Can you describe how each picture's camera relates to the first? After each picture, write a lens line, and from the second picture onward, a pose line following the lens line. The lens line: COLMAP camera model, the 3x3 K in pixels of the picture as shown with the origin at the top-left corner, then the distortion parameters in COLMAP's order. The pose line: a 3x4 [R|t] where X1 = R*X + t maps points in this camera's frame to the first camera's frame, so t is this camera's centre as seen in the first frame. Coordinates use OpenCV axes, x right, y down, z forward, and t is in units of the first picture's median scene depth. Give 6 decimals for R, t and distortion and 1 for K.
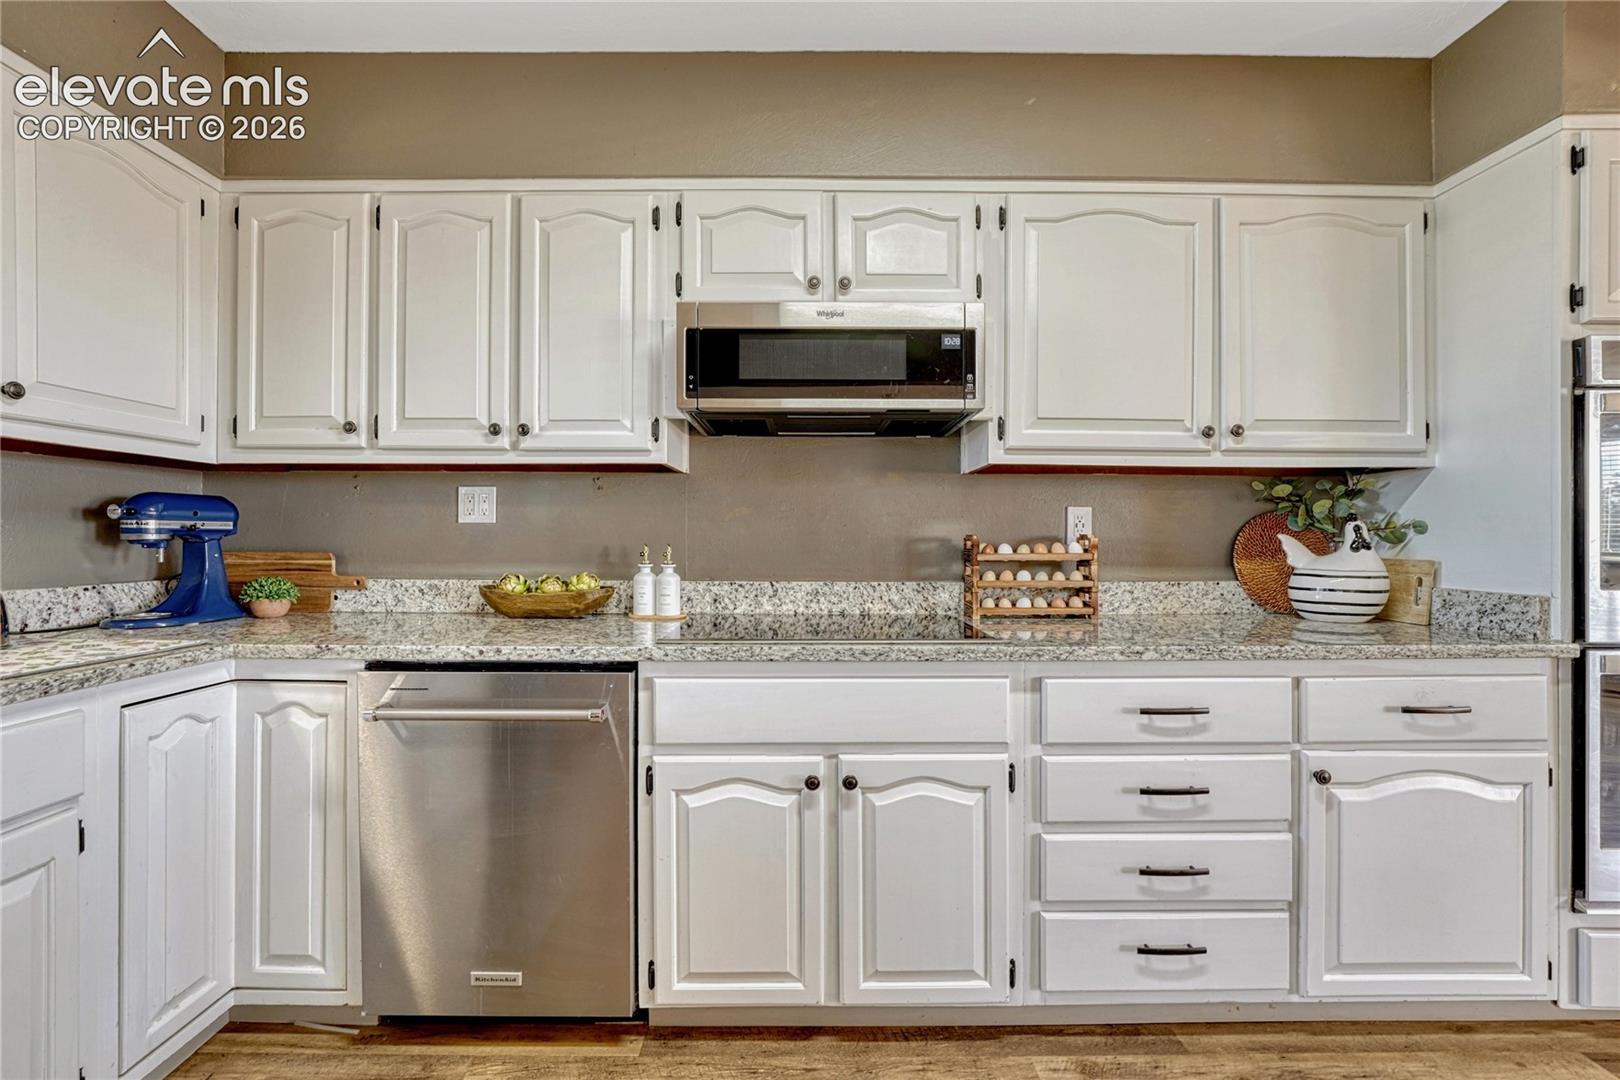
lens RADIAL K [[687.0, 0, 799.8], [0, 687.0, 540.2], [0, 0, 1]] dist [-0.007198, 0.000414]
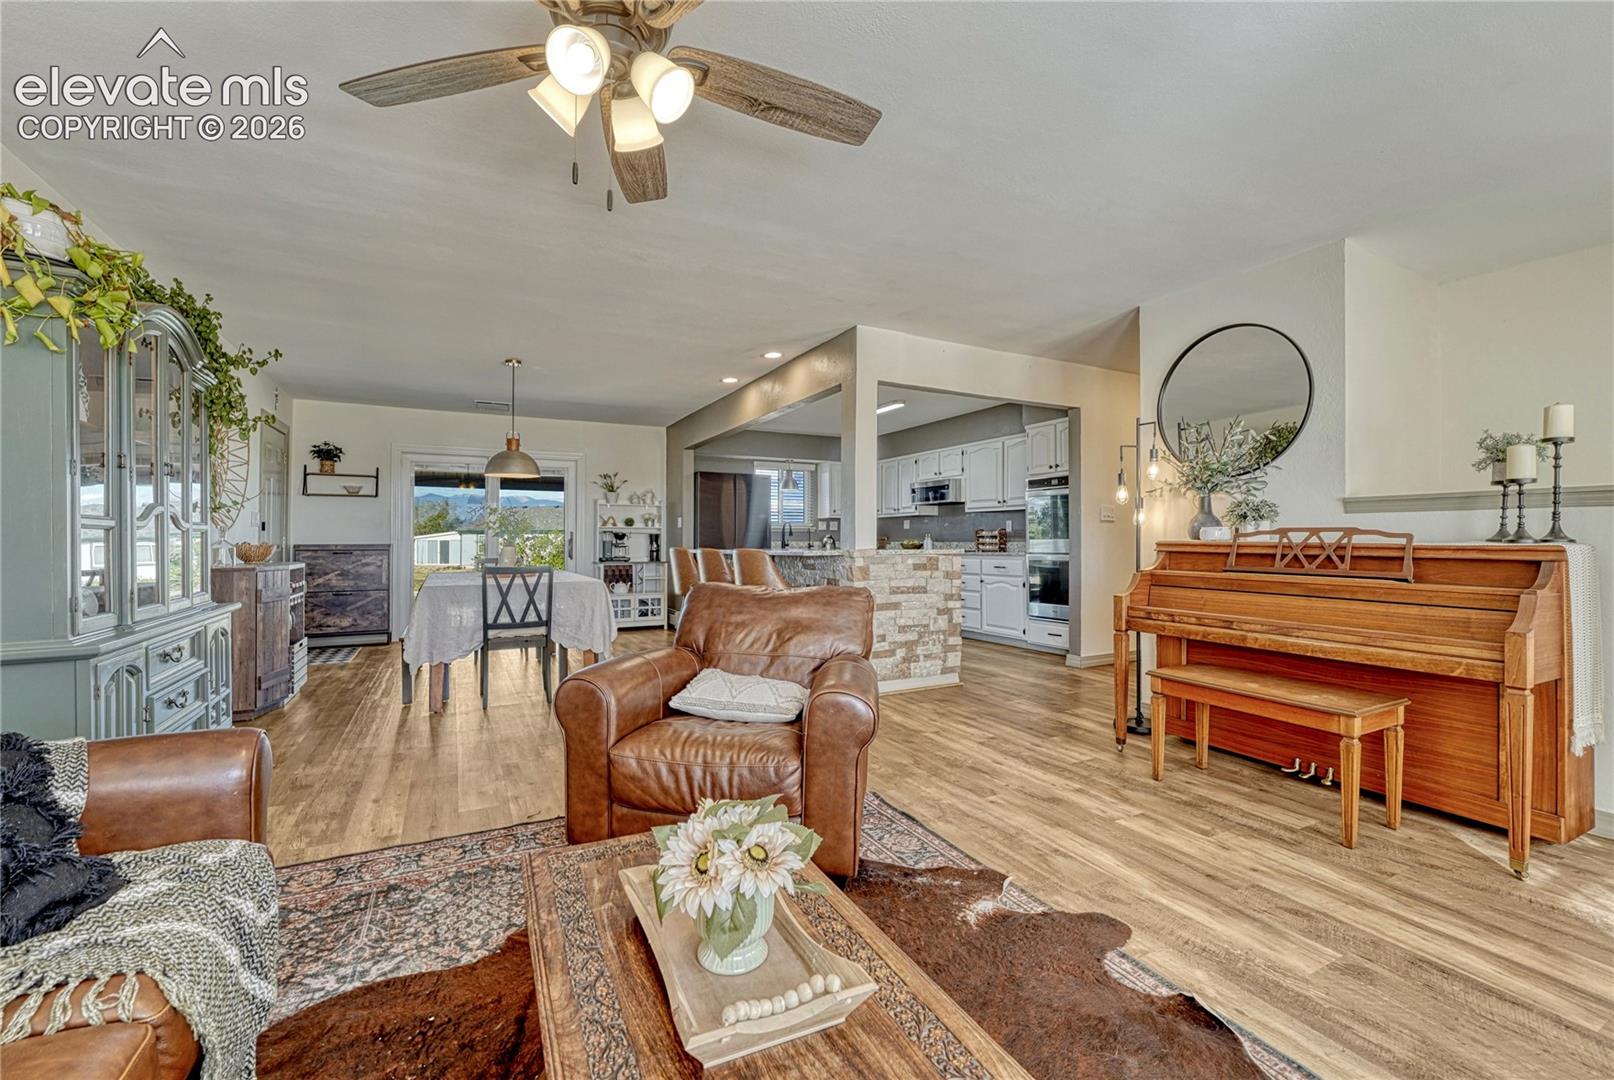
lens RADIAL K [[669.0, 0, 804.1], [0, 669.0, 536.9], [0, 0, 1]] dist [-0.004086, 0.000587]
pose [[0.456835, -0.008854, -0.889508, 3.467458], [0.004001, 0.999961, -0.007898, 0.067565], [0.889543, 0.000049, 0.456852, -1.735220]]
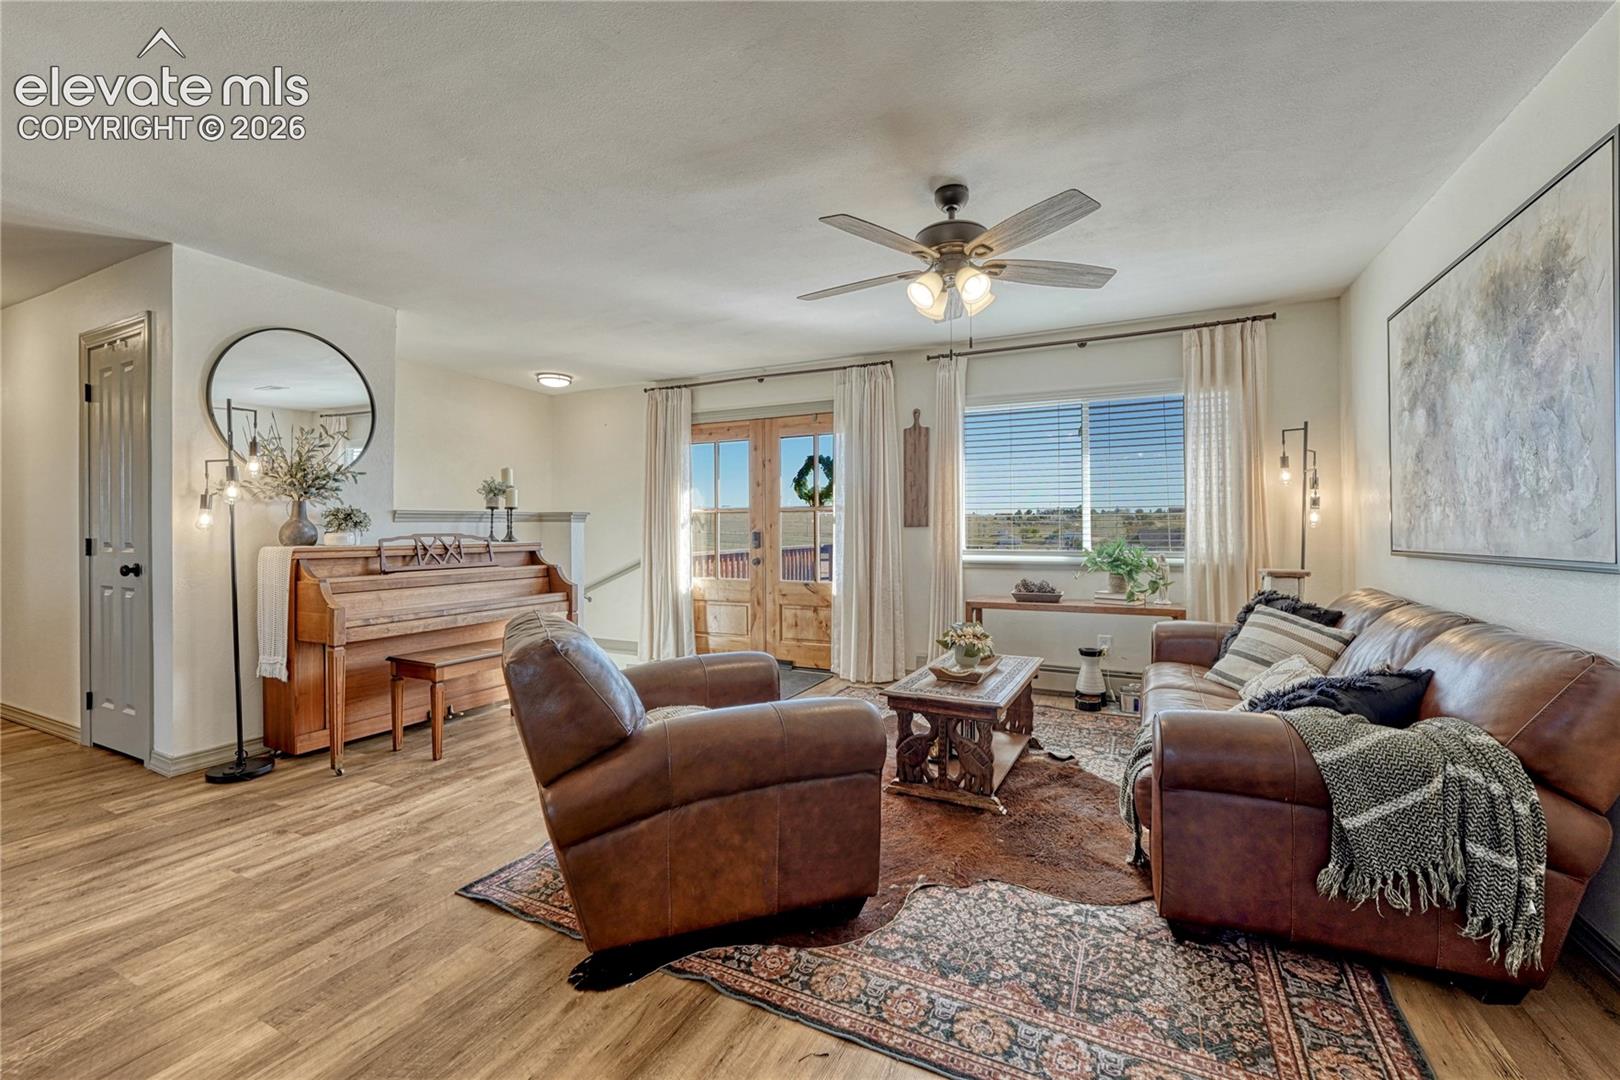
lens RADIAL K [[670.1, 0, 805.3], [0, 670.1, 522.9], [0, 0, 1]] dist [-0.010193, -0.000136]
pose [[0.448143, -0.006376, 0.893939, 1.279423], [0.009298, 0.999954, 0.002471, 0.010859], [-0.893913, 0.007205, 0.448182, -1.940698]]
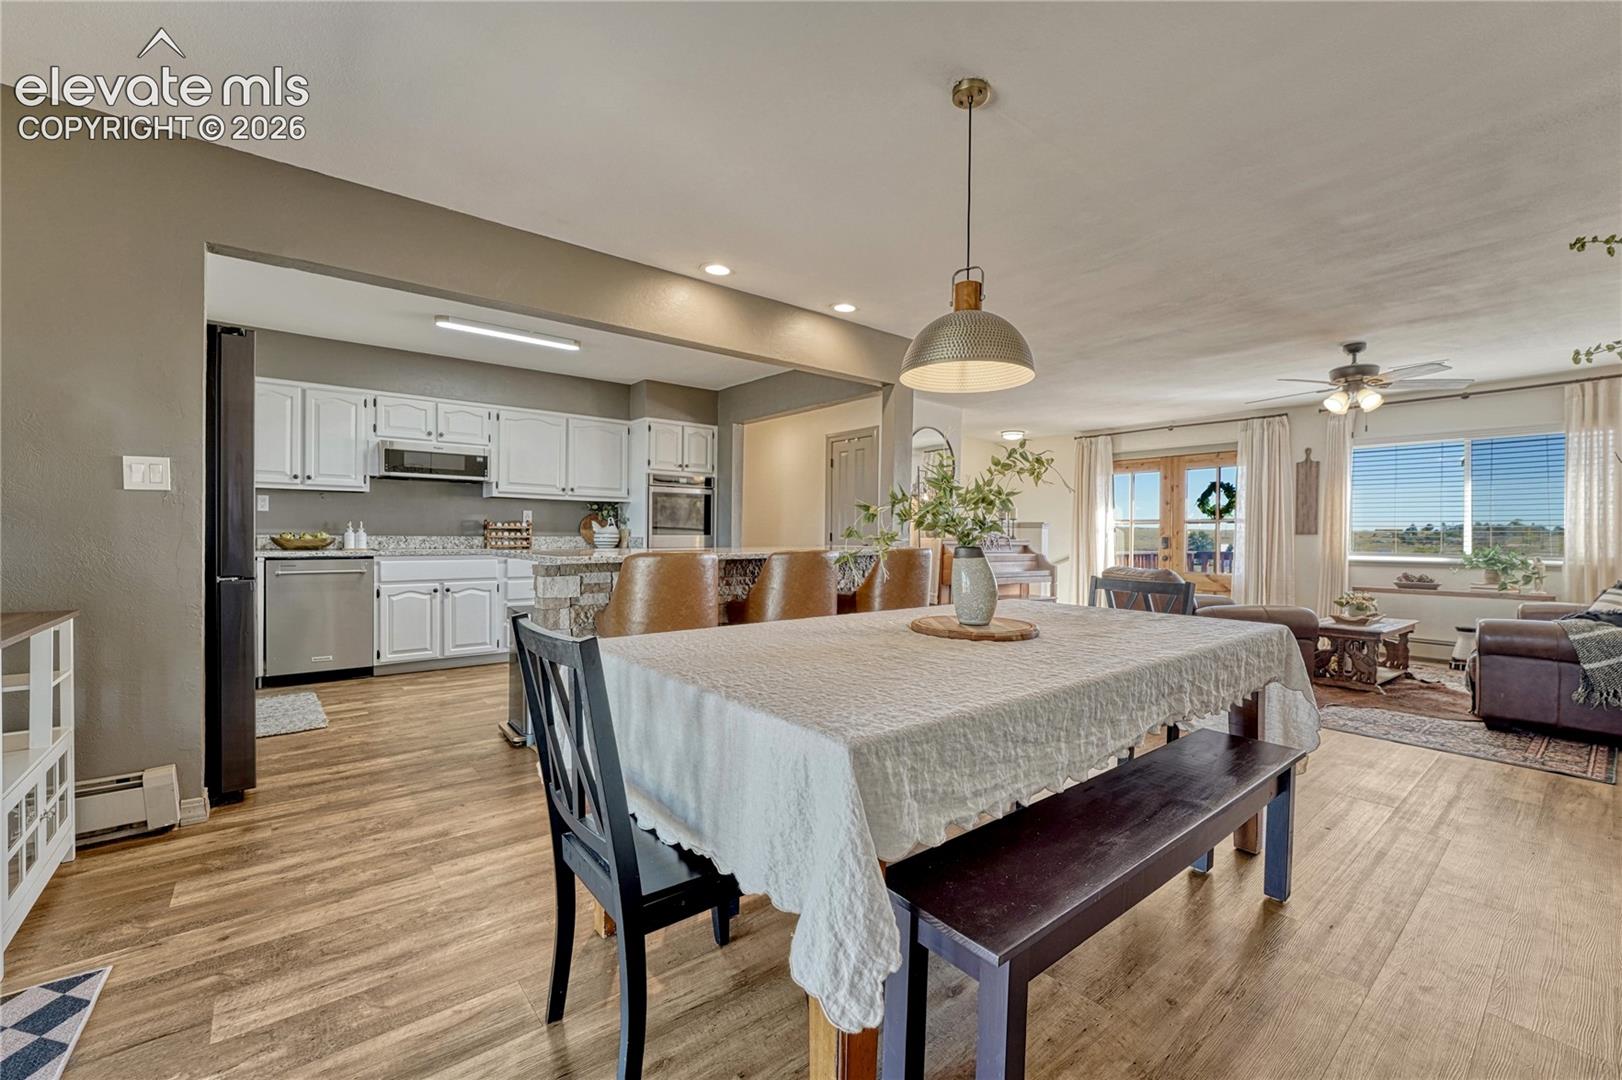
lens RADIAL K [[672.3, 0, 808.1], [0, 672.3, 536.9], [0, 0, 1]] dist [-0.004086, 0.000587]
pose [[0.776815, 0.001931, 0.629725, -0.530609], [-0.005618, 0.999977, 0.003864, 0.051929], [-0.629703, -0.006539, 0.776808, -2.266169]]
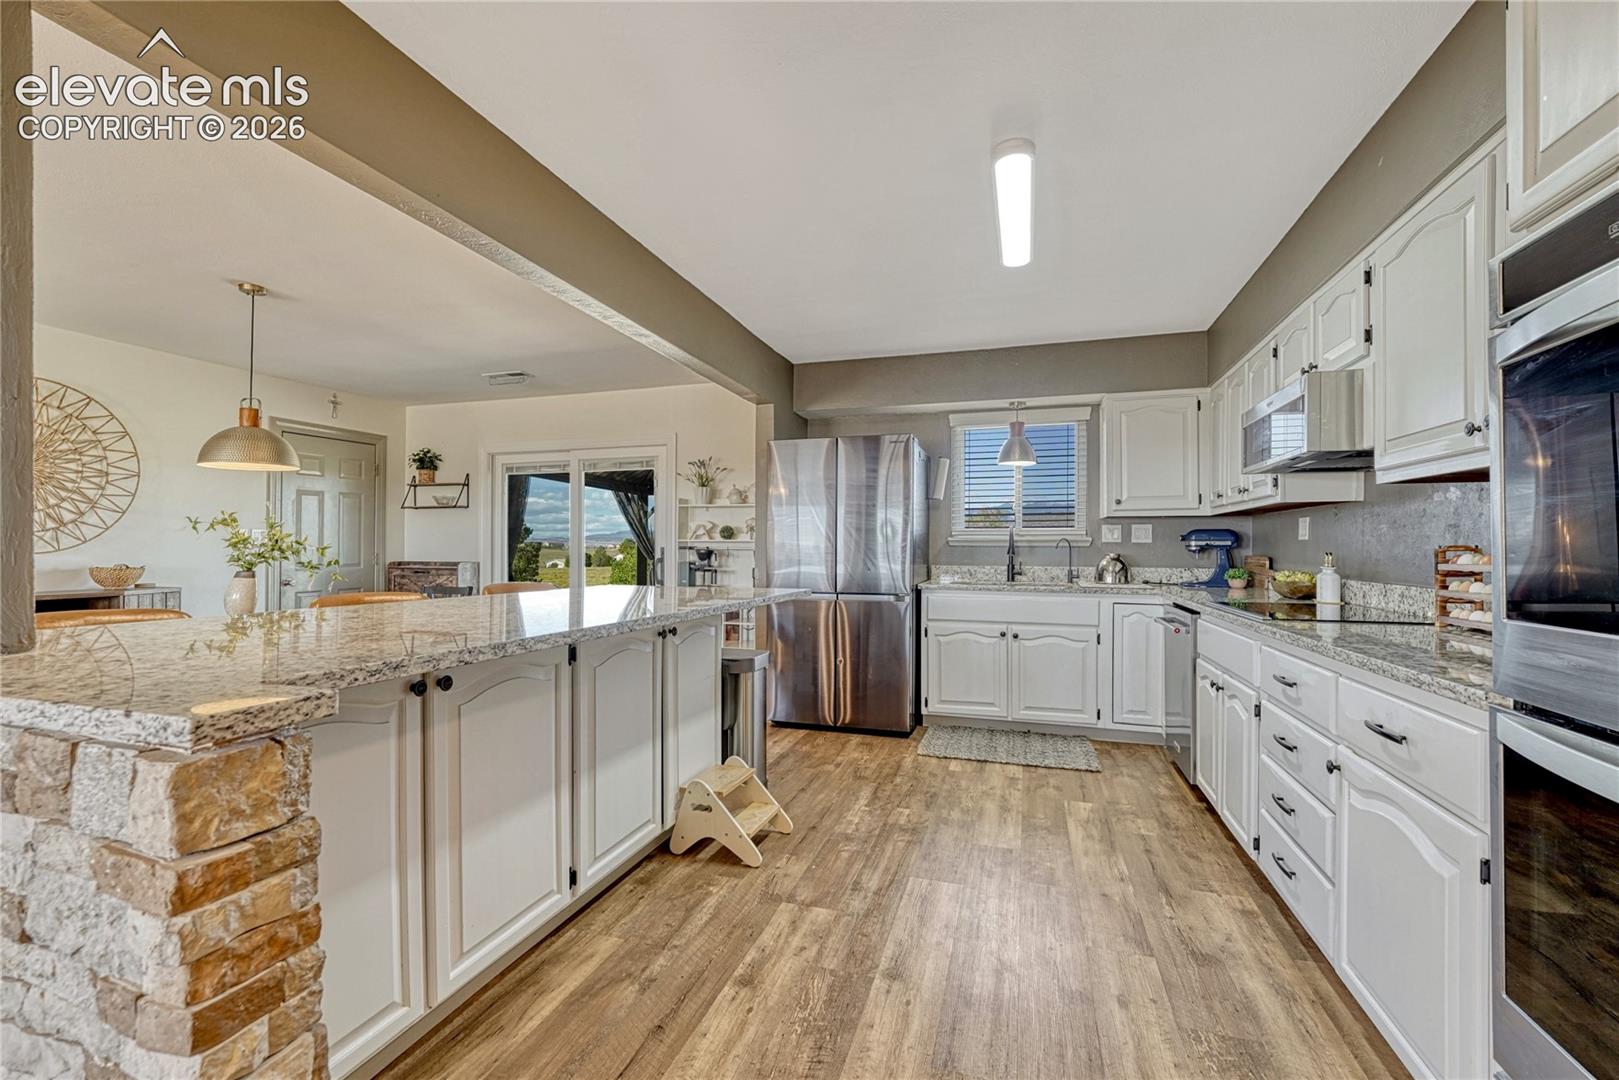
lens RADIAL K [[686.6, 0, 799.4], [0, 686.6, 540.2], [0, 0, 1]] dist [-0.007198, 0.000414]
pose [[-0.316548, -0.012713, -0.948491, 1.698034], [-0.002654, 0.999918, -0.012516, -0.000397], [0.948573, -0.001445, -0.316556, 0.444108]]
